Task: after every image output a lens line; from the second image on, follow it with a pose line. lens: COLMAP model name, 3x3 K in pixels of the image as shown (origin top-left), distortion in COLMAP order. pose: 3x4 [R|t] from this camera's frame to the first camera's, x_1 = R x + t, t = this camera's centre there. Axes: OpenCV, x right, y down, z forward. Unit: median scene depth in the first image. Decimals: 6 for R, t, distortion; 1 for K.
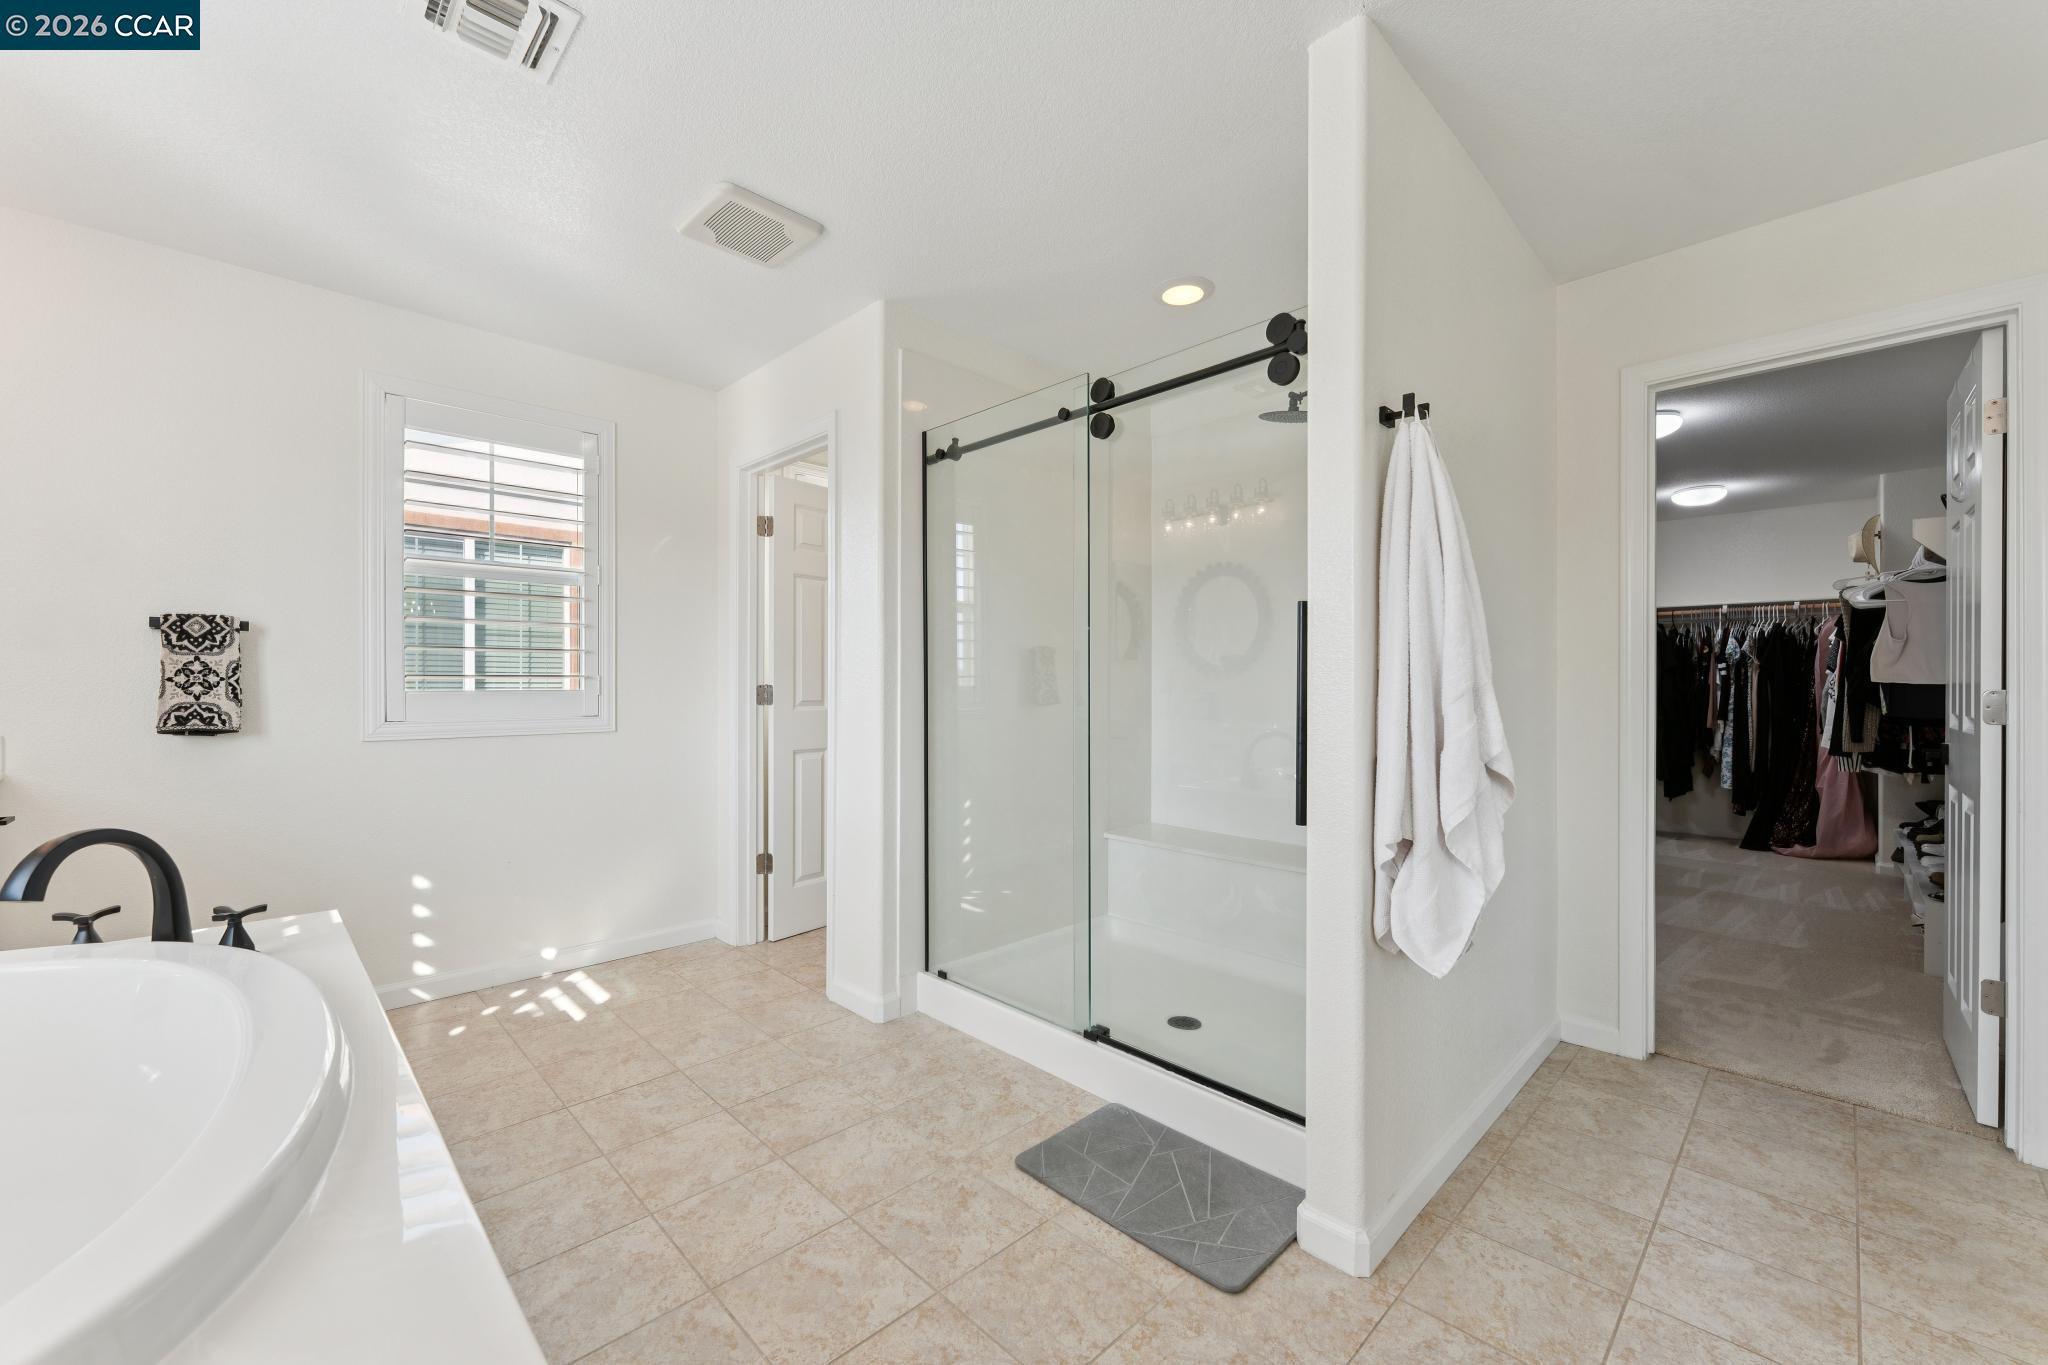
lens RADIAL K [[816.7, 0, 1024.8], [0, 816.7, 691.3], [0, 0, 1]] dist [0.001479, 0.000018]
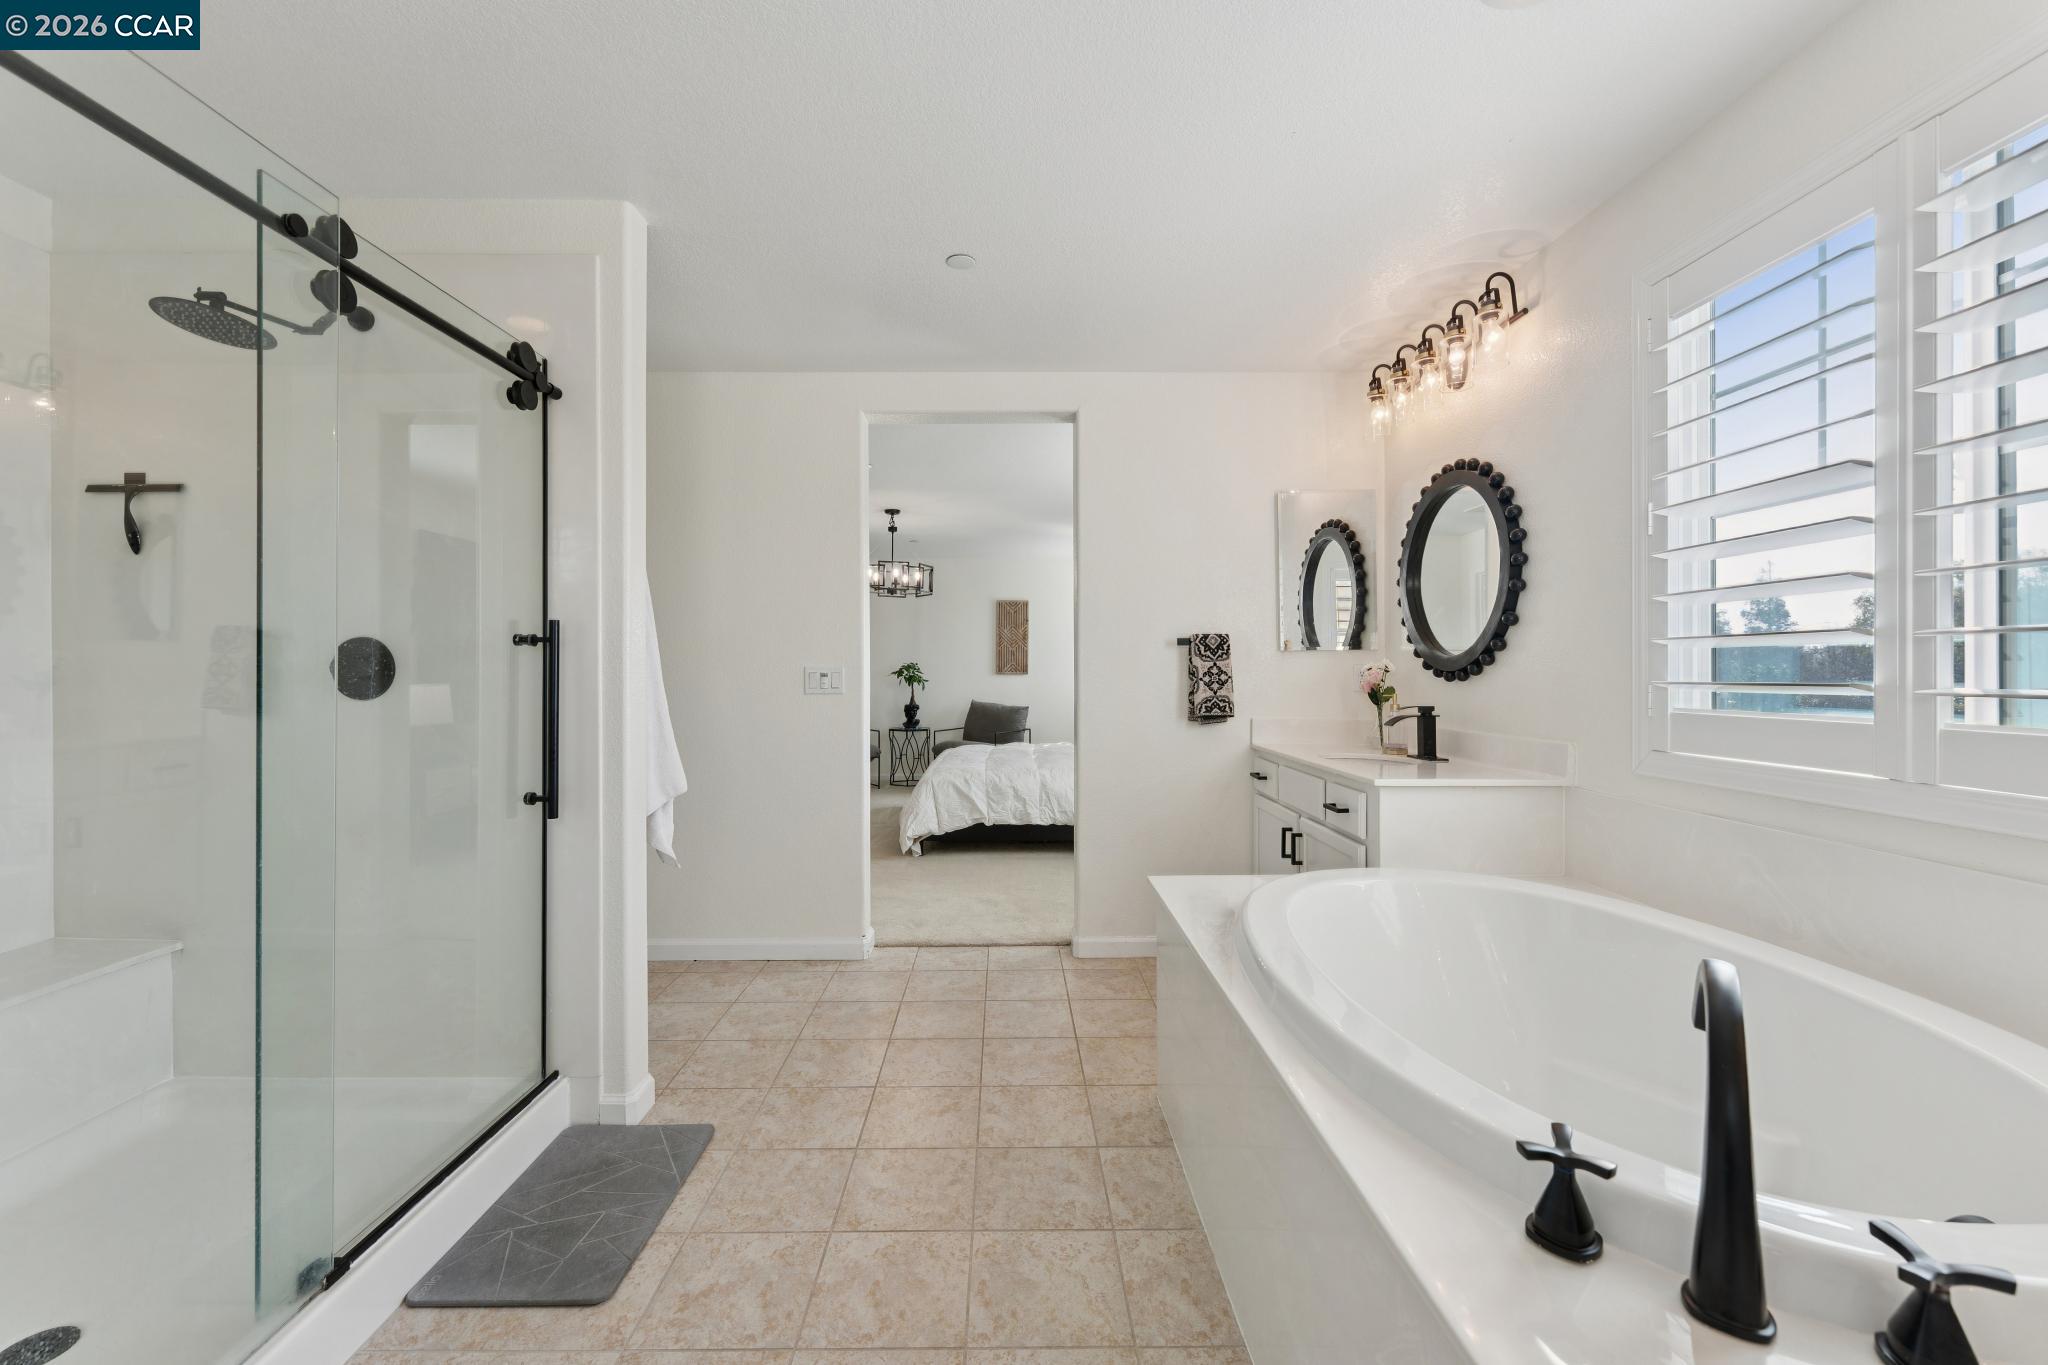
lens RADIAL K [[816.7, 0, 1018.0], [0, 816.7, 675.8], [0, 0, 1]] dist [0.001479, 0.000018]
pose [[-0.727775, -0.001725, 0.685813, -0.968109], [0.000877, 0.999994, 0.003446, -0.038695], [-0.685815, 0.003109, -0.727769, 1.483042]]
